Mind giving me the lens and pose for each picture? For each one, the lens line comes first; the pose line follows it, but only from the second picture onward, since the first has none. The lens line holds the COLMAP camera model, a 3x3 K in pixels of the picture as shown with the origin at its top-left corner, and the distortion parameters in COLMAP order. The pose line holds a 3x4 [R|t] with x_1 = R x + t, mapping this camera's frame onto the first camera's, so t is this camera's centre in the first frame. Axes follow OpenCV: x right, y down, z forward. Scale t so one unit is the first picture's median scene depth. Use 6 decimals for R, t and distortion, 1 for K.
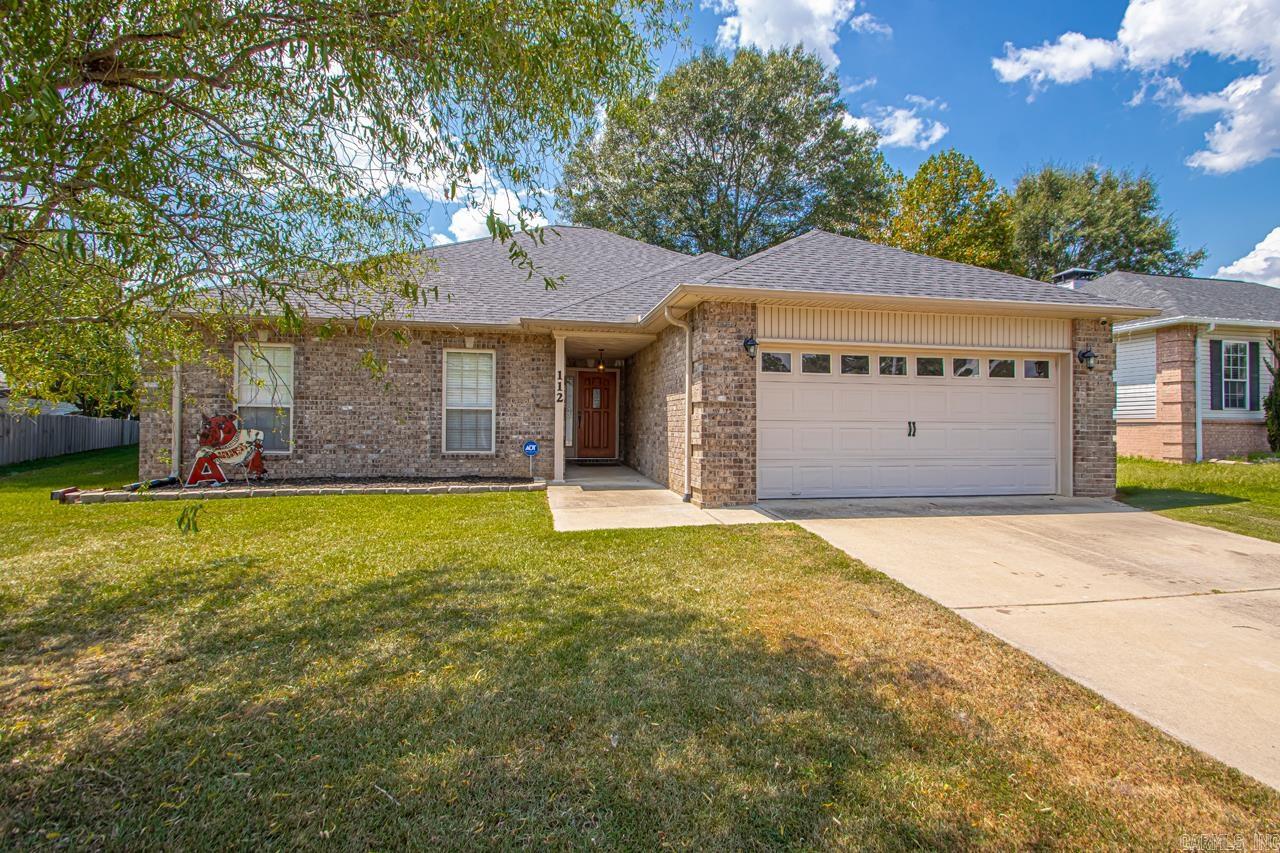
lens RADIAL K [[589.6, 0, 641.6], [0, 589.6, 432.1], [0, 0, 1]] dist [0.031367, -0.024749]
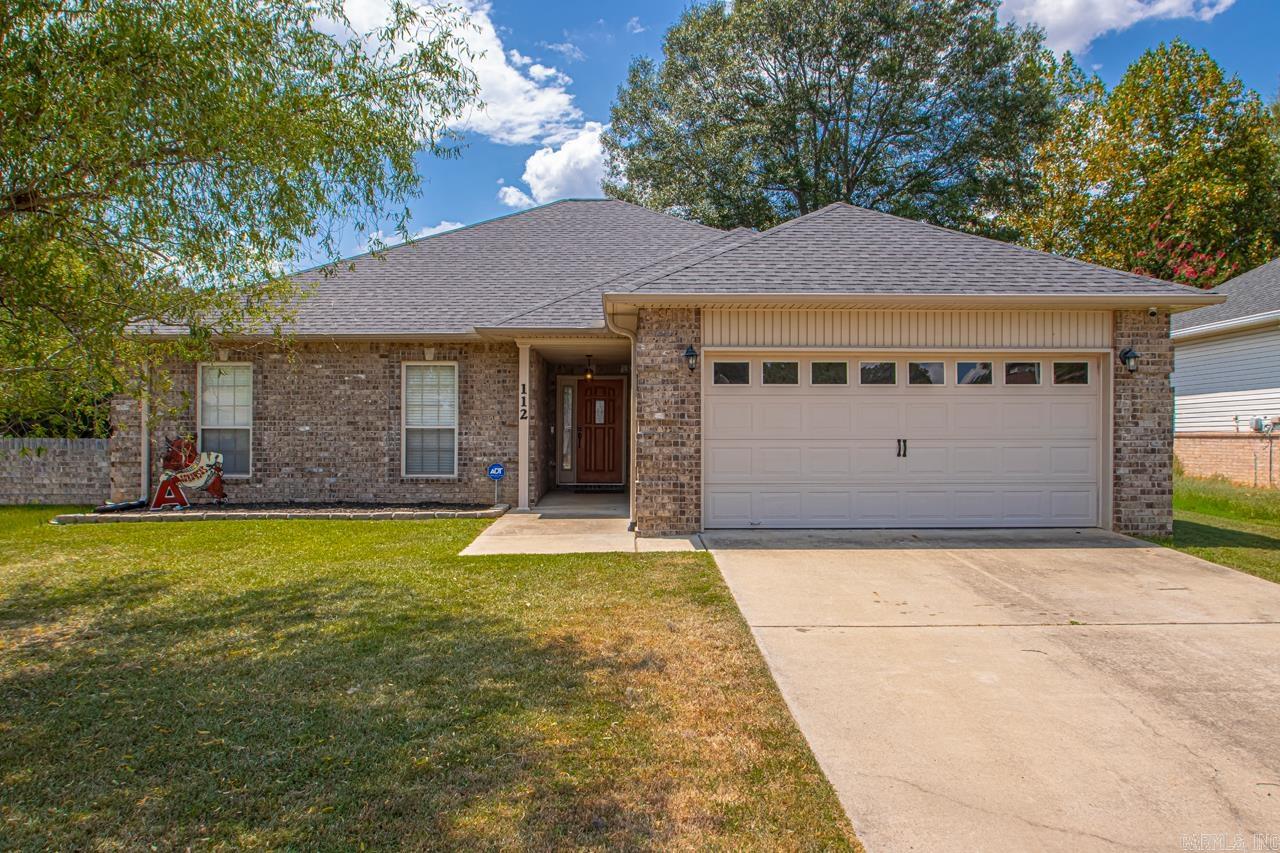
lens RADIAL K [[834.3, 0, 639.9], [0, 834.3, 453.5], [0, 0, 1]] dist [0.001501, -0.025246]
pose [[0.983625, -0.004768, -0.180163, 0.276400], [0.005488, 0.999979, 0.003497, -0.003277], [0.180142, -0.004428, 0.983631, -0.211495]]
